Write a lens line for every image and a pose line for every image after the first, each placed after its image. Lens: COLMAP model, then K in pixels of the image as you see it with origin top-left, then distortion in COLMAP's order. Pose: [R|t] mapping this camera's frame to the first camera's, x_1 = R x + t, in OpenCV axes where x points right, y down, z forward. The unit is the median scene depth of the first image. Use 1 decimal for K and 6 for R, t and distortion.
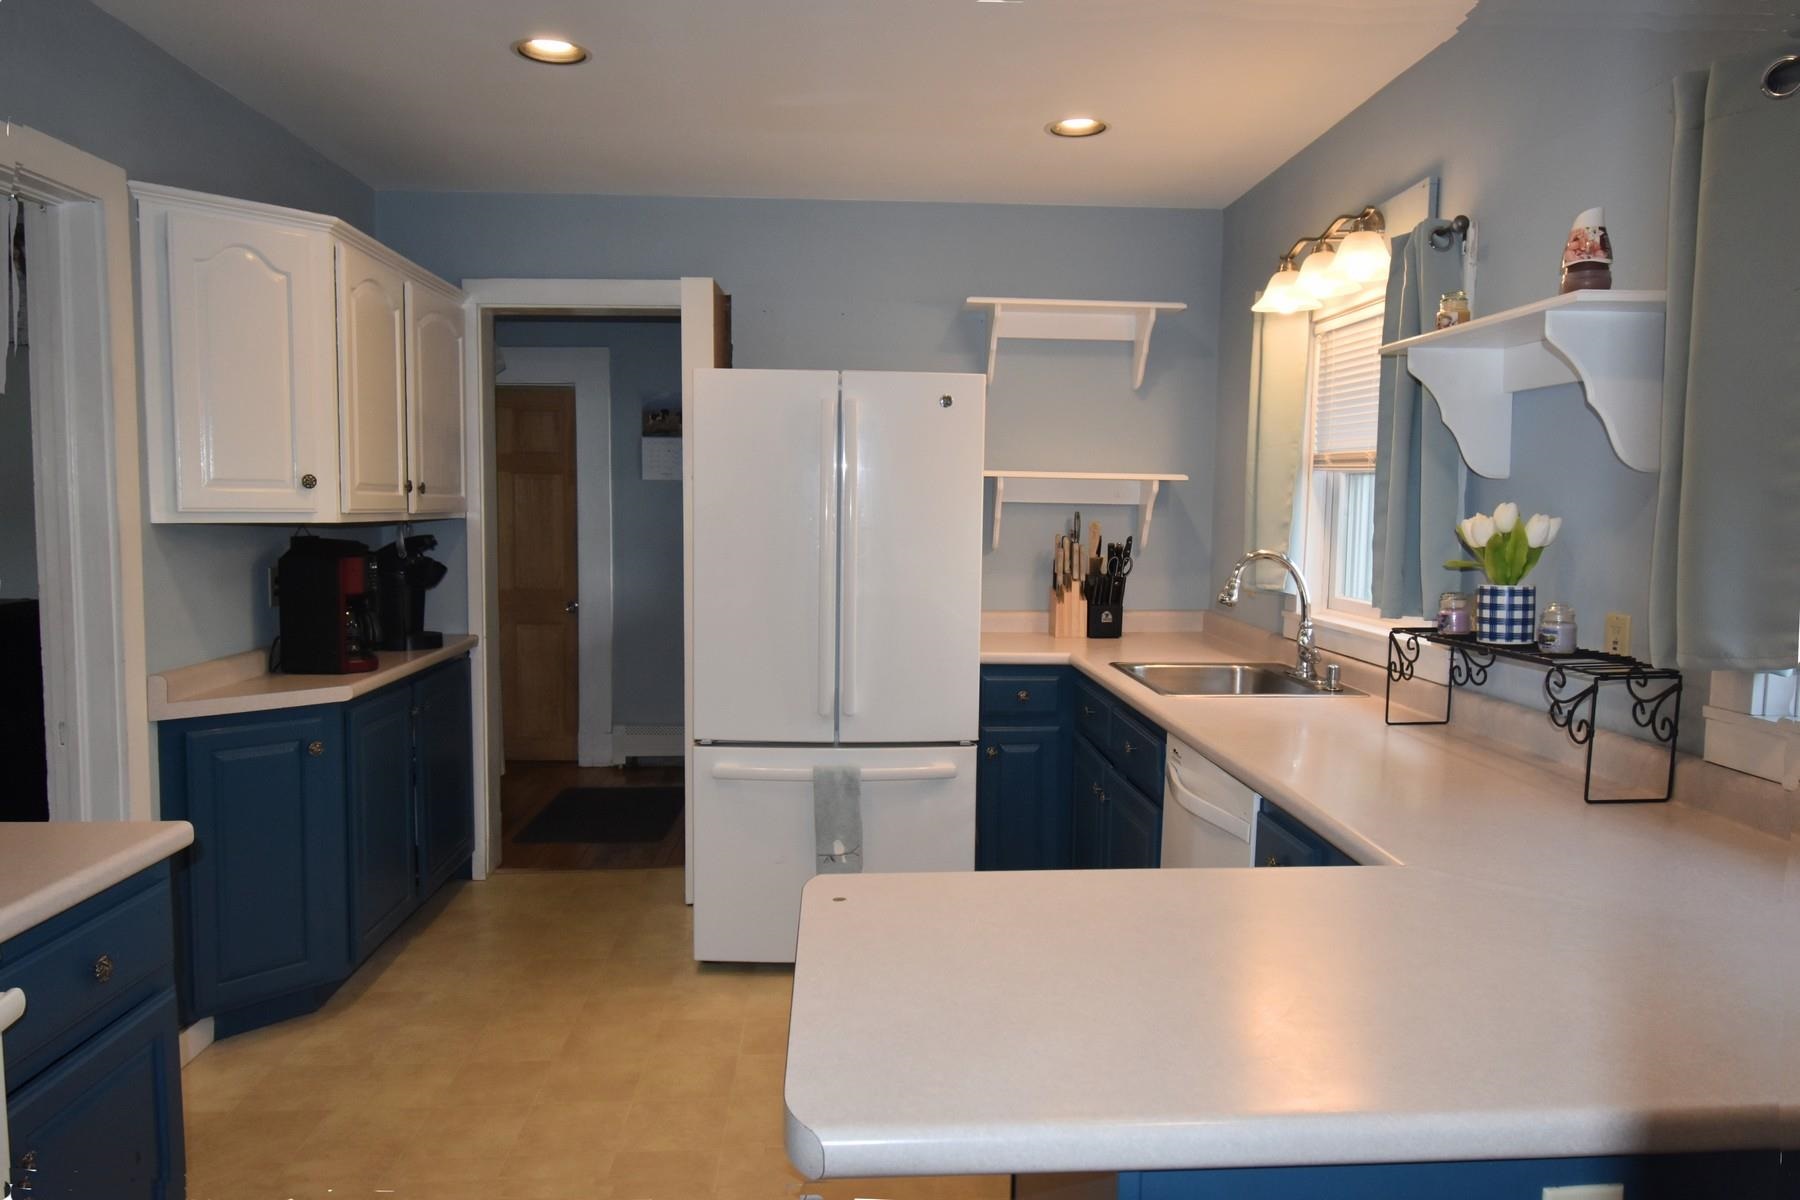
lens RADIAL K [[1230.5, 0, 904.5], [0, 1230.5, 603.7], [0, 0, 1]] dist [0.003025, -0.027905]
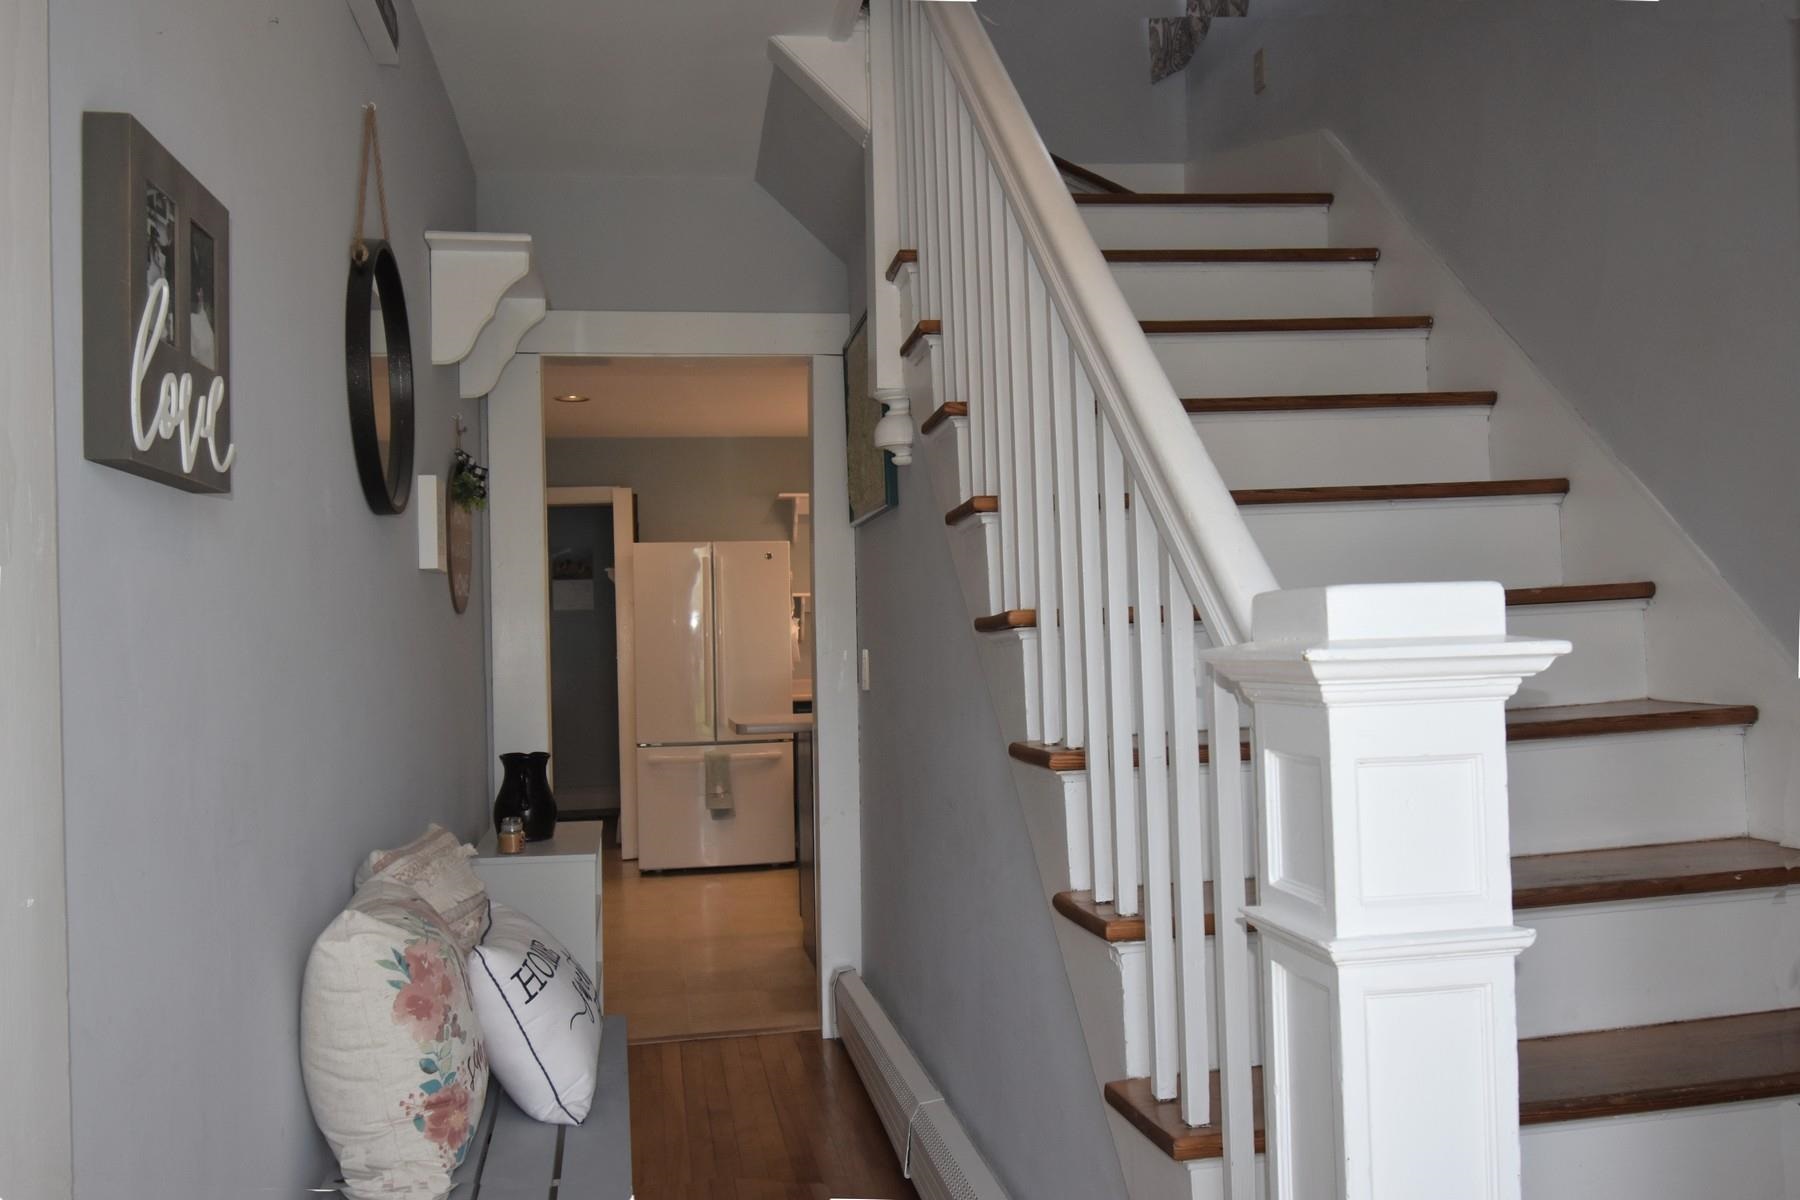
lens RADIAL K [[1547.5, 0, 900.0], [0, 1547.5, 600.0], [0, 0, 1]] dist [0.000552, 0.000007]
pose [[0.992414, -0.034662, 0.117953, -0.048602], [0.047513, 0.993021, -0.107946, 0.164215], [-0.113388, 0.112732, 0.987135, -1.328390]]
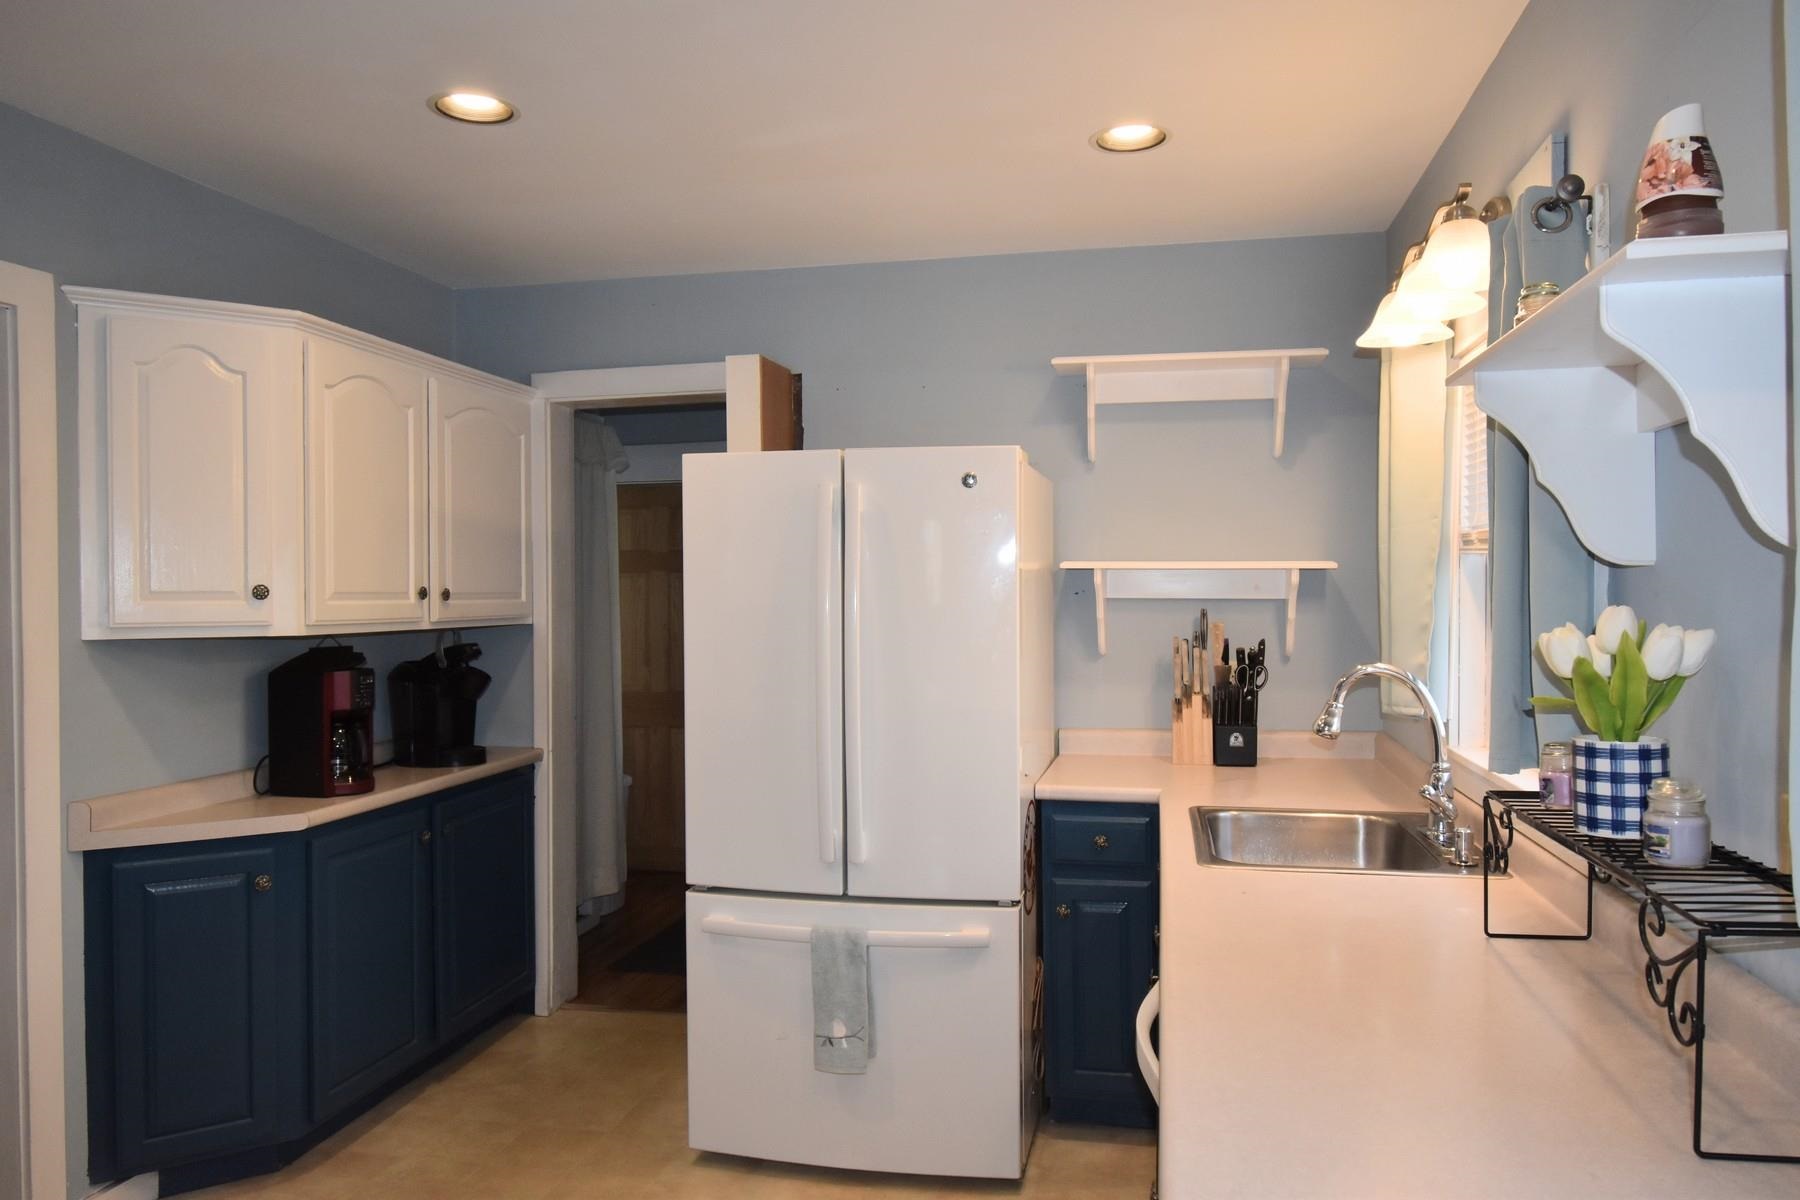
lens RADIAL K [[1230.5, 0, 904.5], [0, 1230.5, 603.7], [0, 0, 1]] dist [0.003025, -0.027905]
pose [[0.966833, -0.013298, -0.255064, 0.196240], [-0.004884, 0.997498, -0.070519, -0.024523], [0.255364, 0.069426, 0.964349, 0.202438]]
